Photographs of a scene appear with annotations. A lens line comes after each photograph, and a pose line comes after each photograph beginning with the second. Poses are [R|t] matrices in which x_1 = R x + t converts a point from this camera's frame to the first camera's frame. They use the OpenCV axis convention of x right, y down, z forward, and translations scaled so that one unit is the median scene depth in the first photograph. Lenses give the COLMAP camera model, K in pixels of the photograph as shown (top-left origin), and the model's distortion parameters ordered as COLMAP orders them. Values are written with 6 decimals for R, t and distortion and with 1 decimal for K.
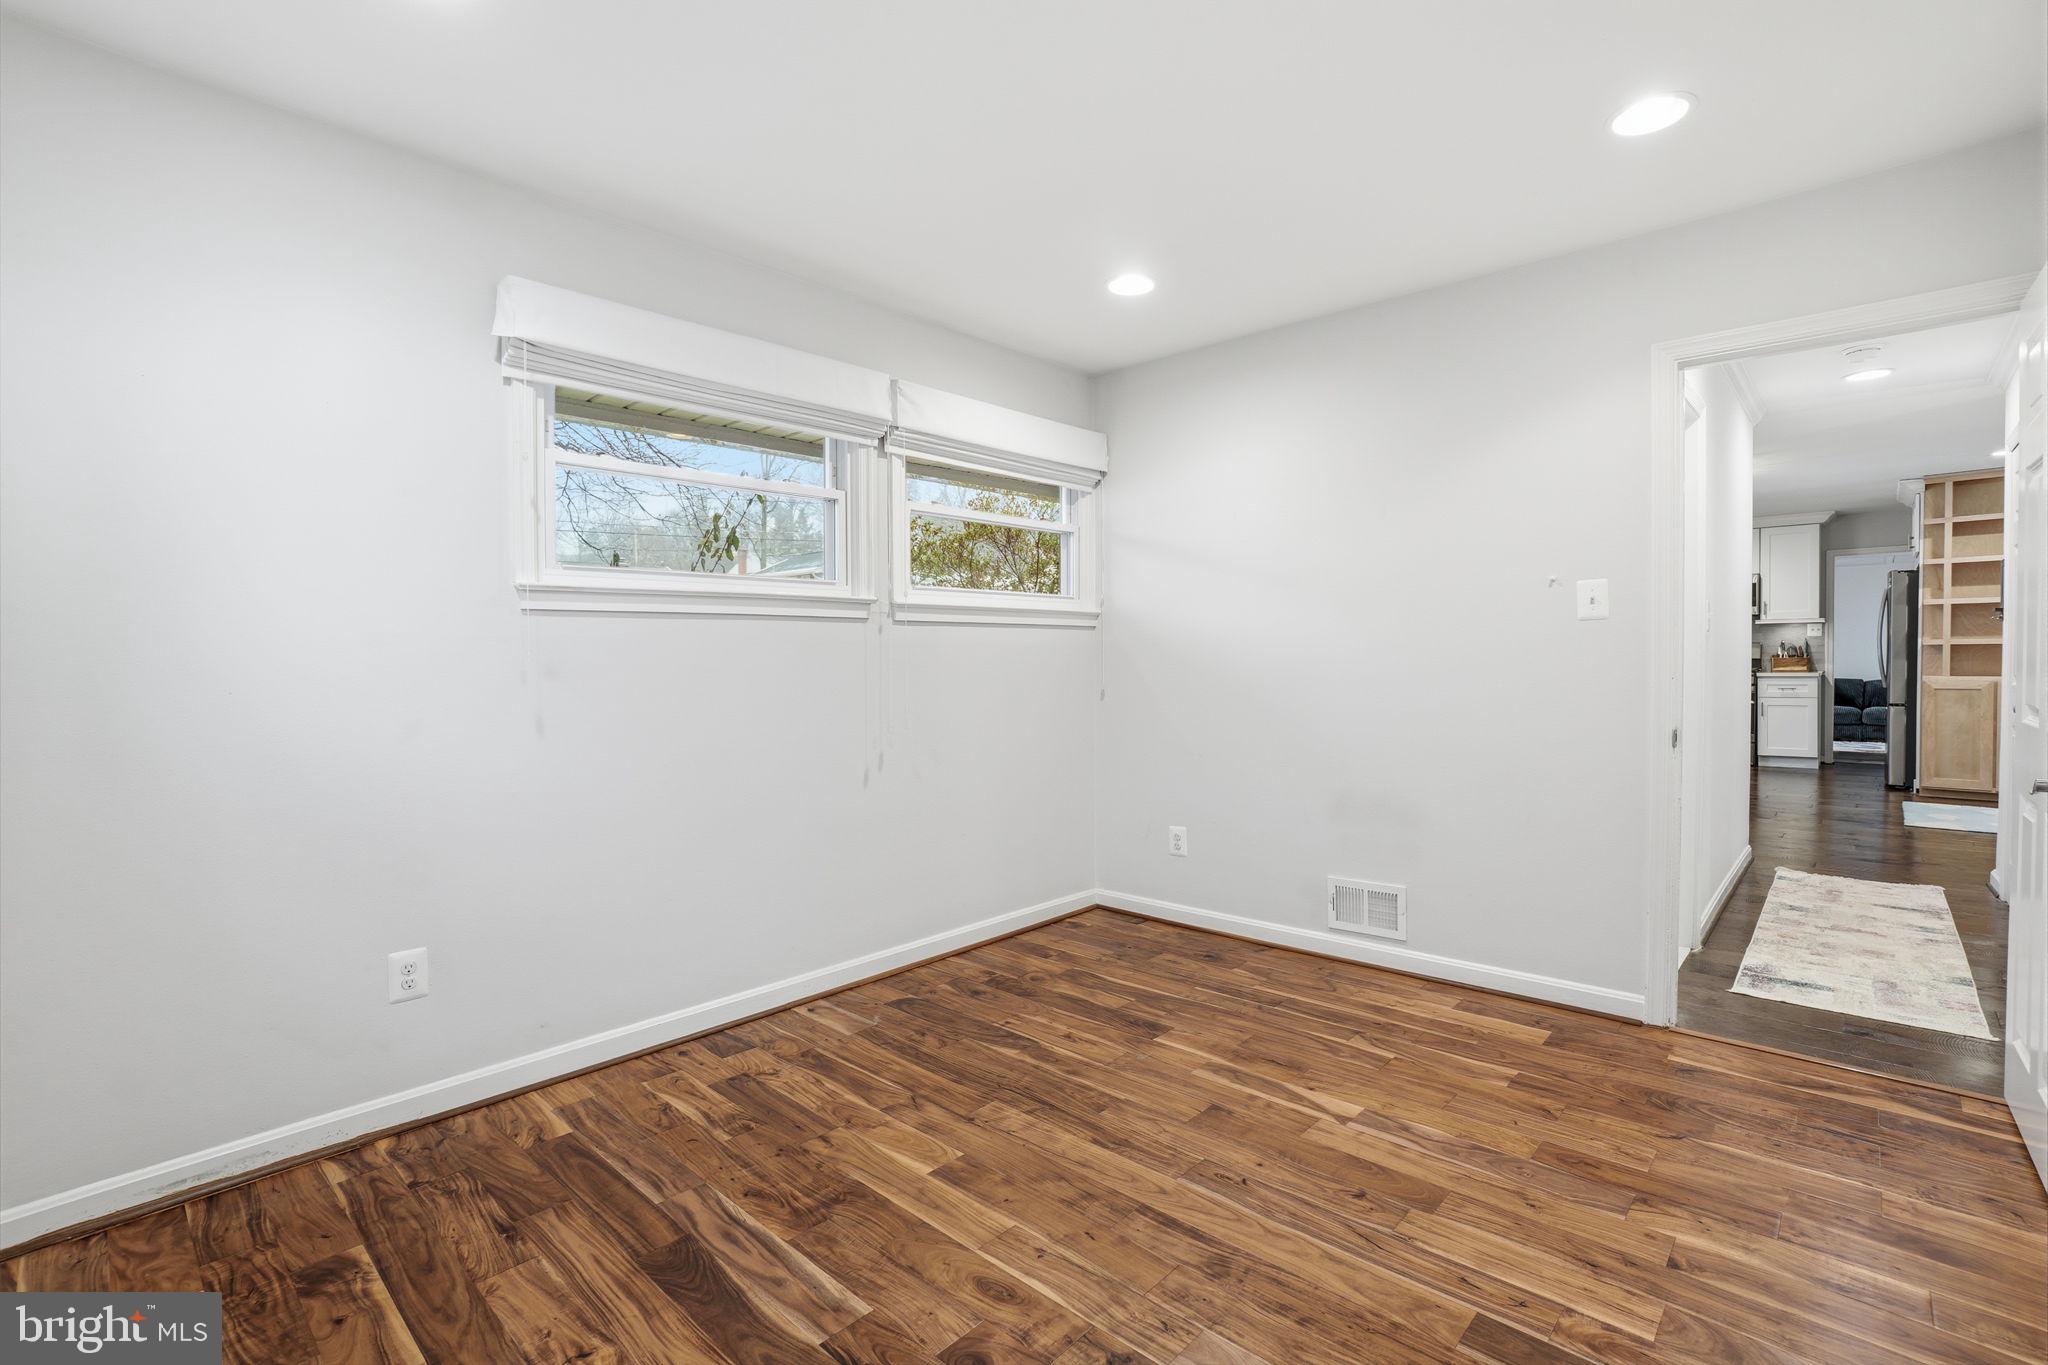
lens RADIAL K [[927.0, 0, 1009.2], [0, 927.0, 686.5], [0, 0, 1]] dist [-0.039957, 0.010204]
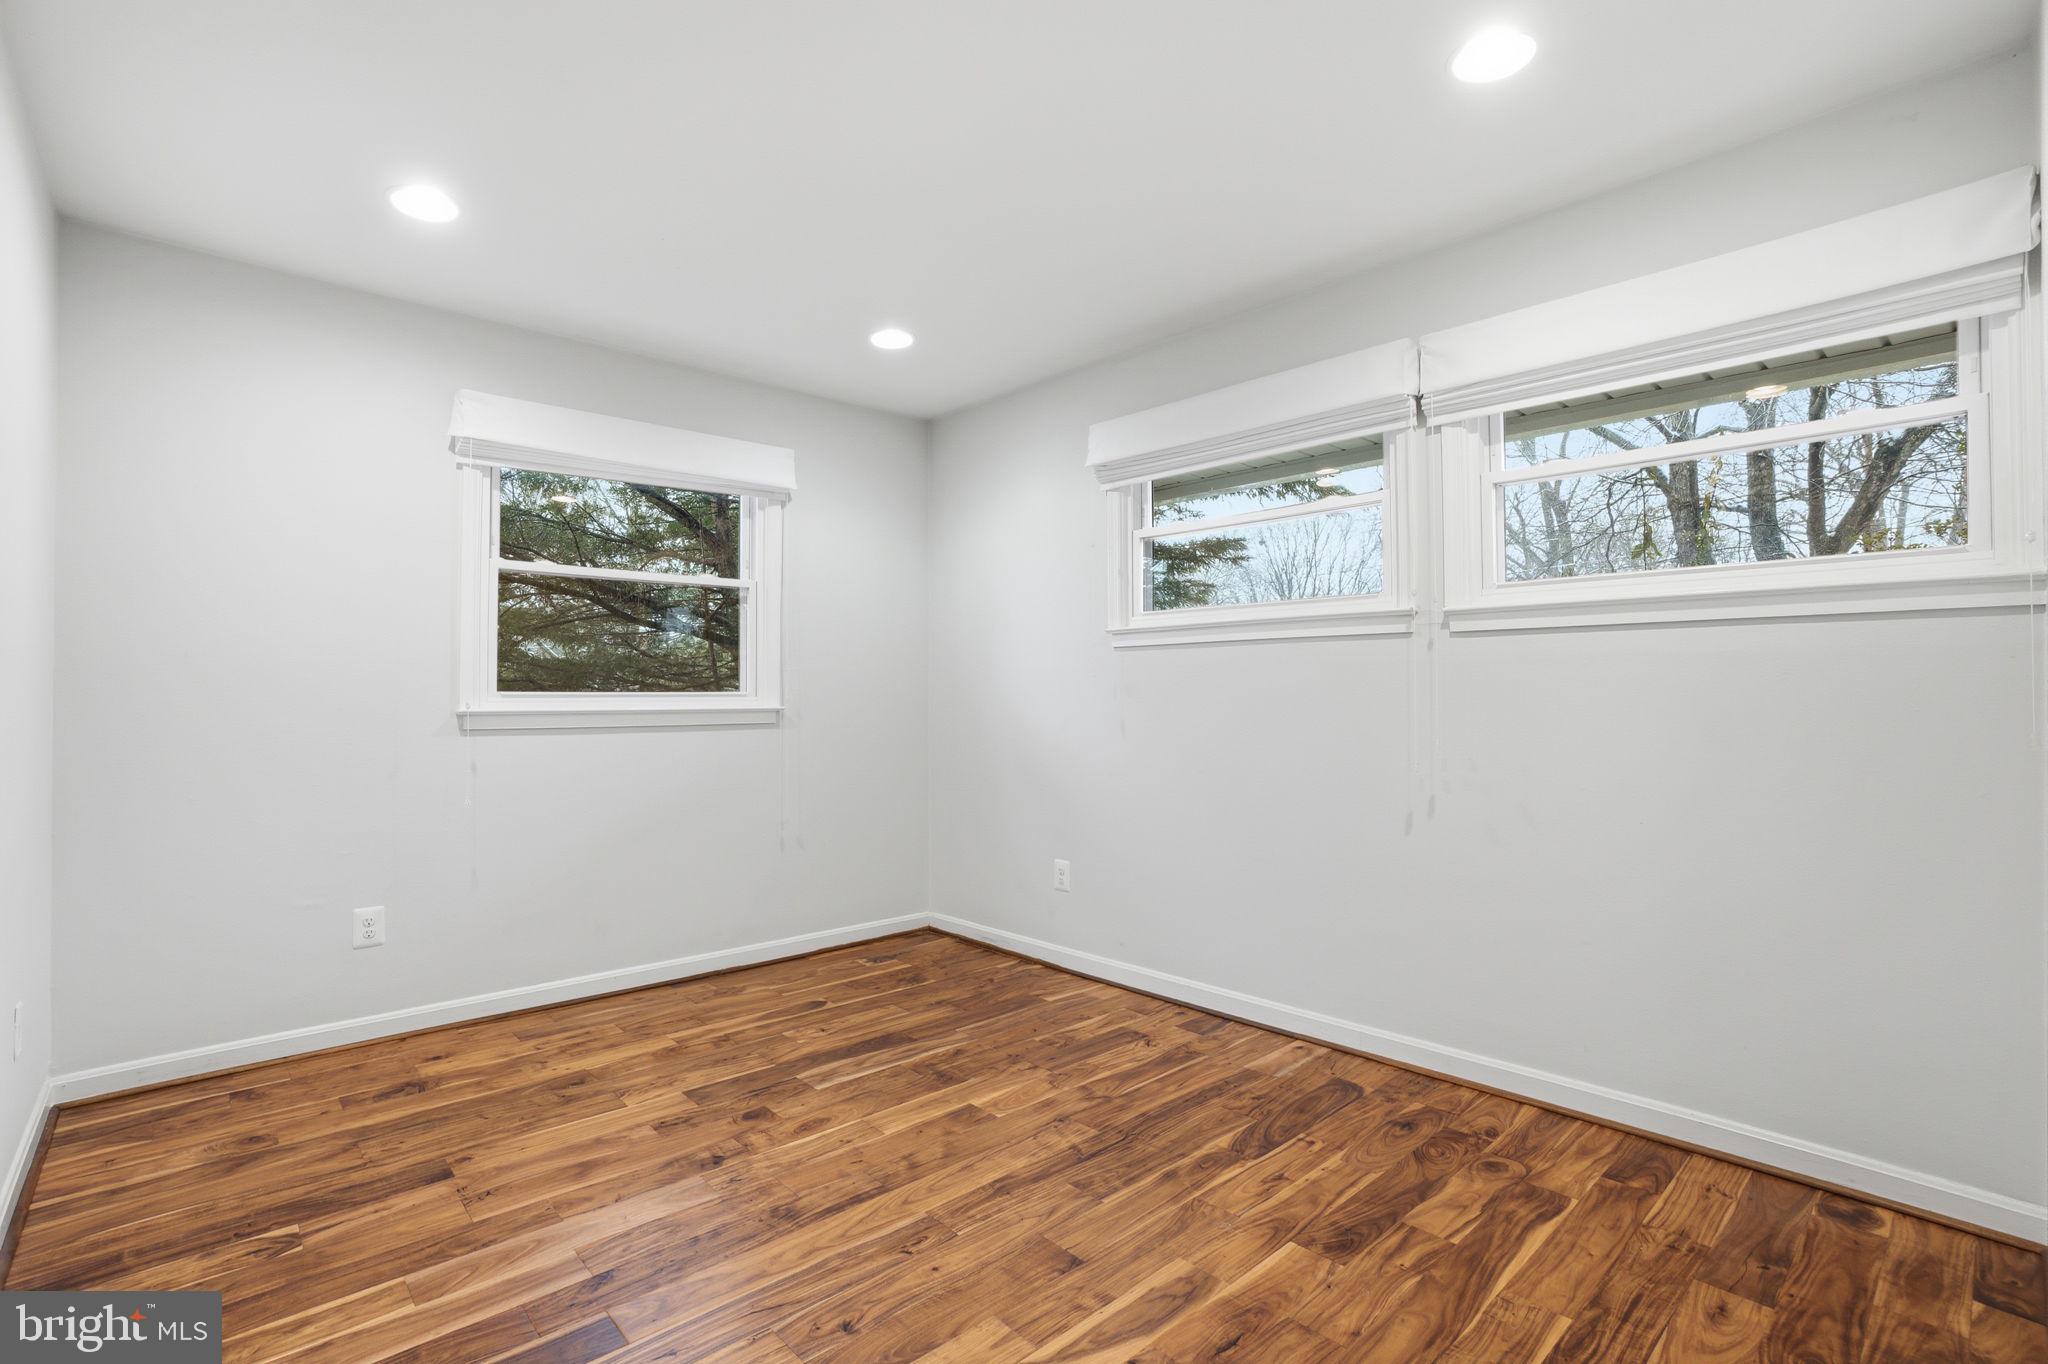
lens RADIAL K [[927.0, 0, 1003.0], [0, 927.0, 682.9], [0, 0, 1]] dist [-0.039957, 0.010204]
pose [[-0.062344, -0.004102, -0.998046, 0.907454], [-0.029724, 0.999556, -0.002252, -0.019220], [0.997612, 0.029526, -0.062438, 0.889013]]
